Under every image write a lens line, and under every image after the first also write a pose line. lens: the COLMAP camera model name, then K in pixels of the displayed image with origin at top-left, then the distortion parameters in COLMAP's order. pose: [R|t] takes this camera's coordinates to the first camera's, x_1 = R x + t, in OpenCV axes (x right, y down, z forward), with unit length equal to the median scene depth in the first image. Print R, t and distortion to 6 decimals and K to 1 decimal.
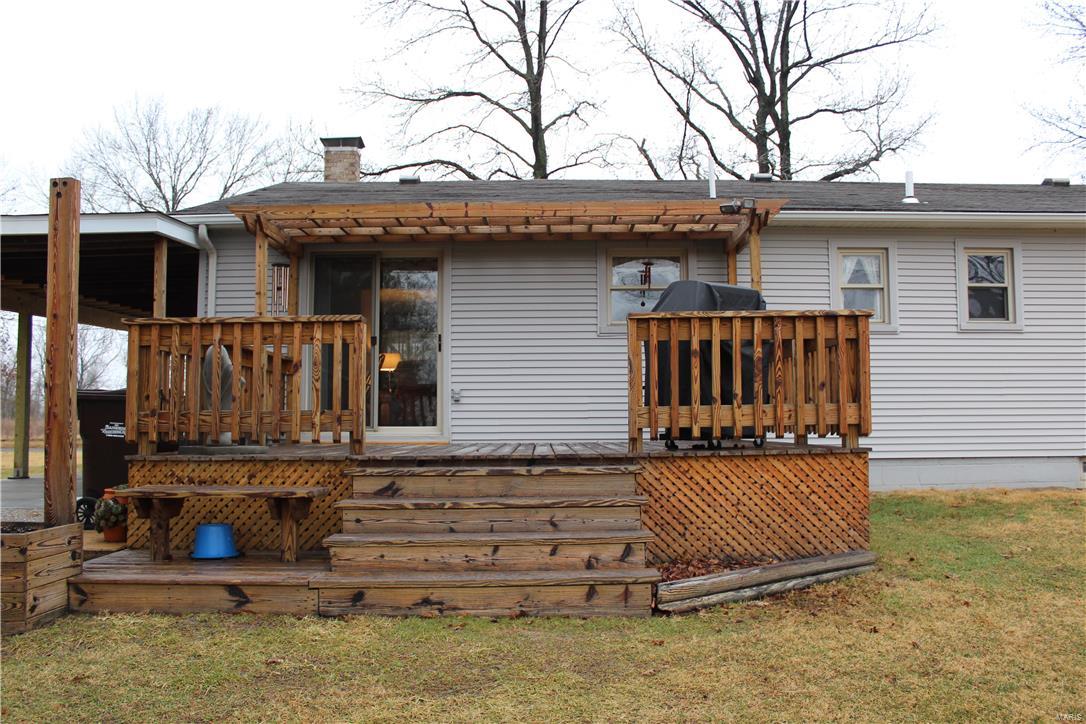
lens RADIAL K [[892.8, 0, 543.0], [0, 892.8, 362.0], [0, 0, 1]] dist [-0.165778, 0.139423]
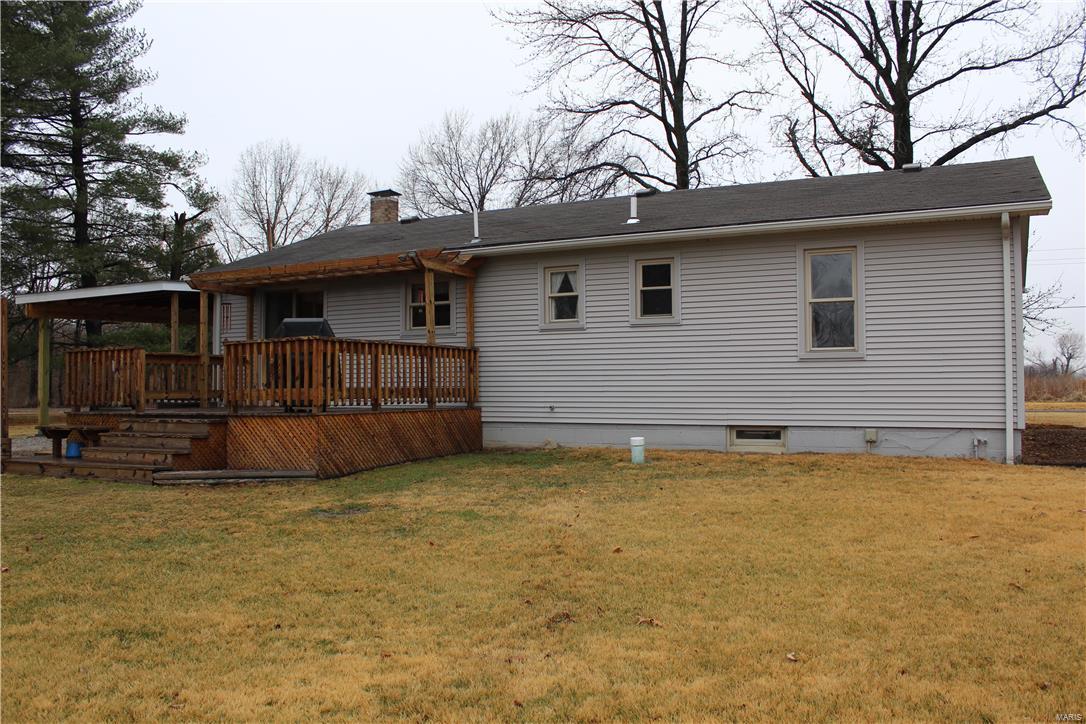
lens RADIAL K [[892.8, 0, 543.0], [0, 892.8, 362.0], [0, 0, 1]] dist [-0.165778, 0.139423]
pose [[0.890792, -0.014300, -0.454186, 0.963826], [0.033713, 0.998830, 0.034672, -0.032284], [0.453158, -0.046197, 0.890232, -0.237955]]
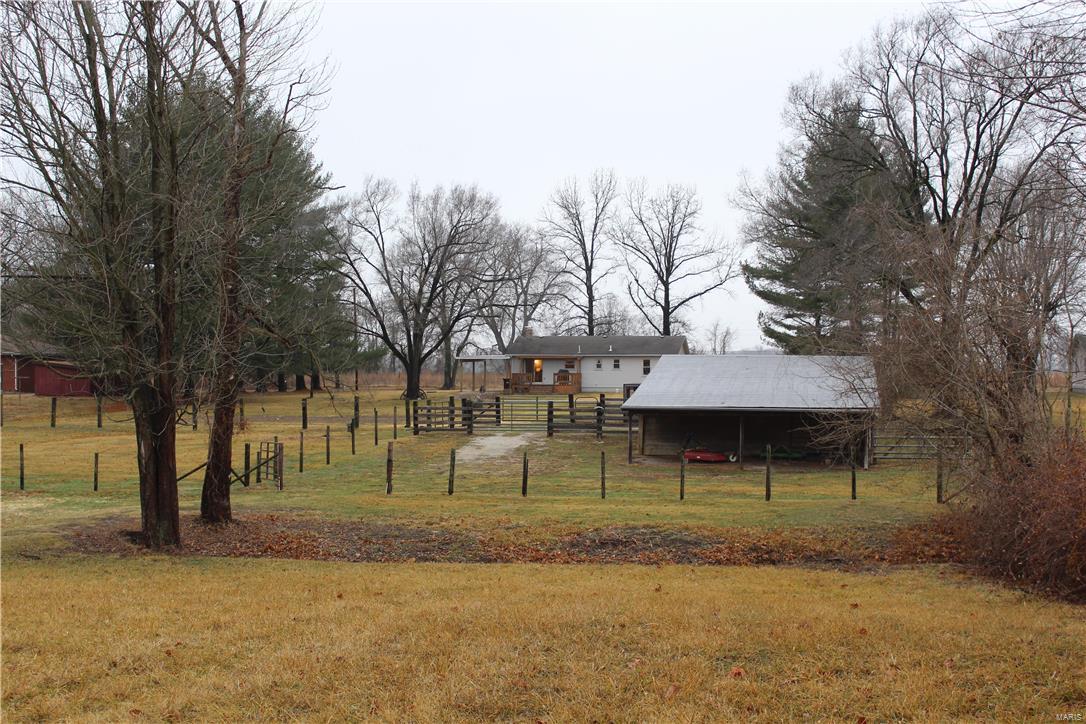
lens RADIAL K [[927.7, 0, 543.0], [0, 927.7, 362.0], [0, 0, 1]] dist [0.000311, 0.000009]
pose [[0.971224, 0.001629, -0.238161, 1.773638], [0.012023, 0.998366, 0.055859, -0.544839], [0.237863, -0.057115, 0.969618, -6.681295]]
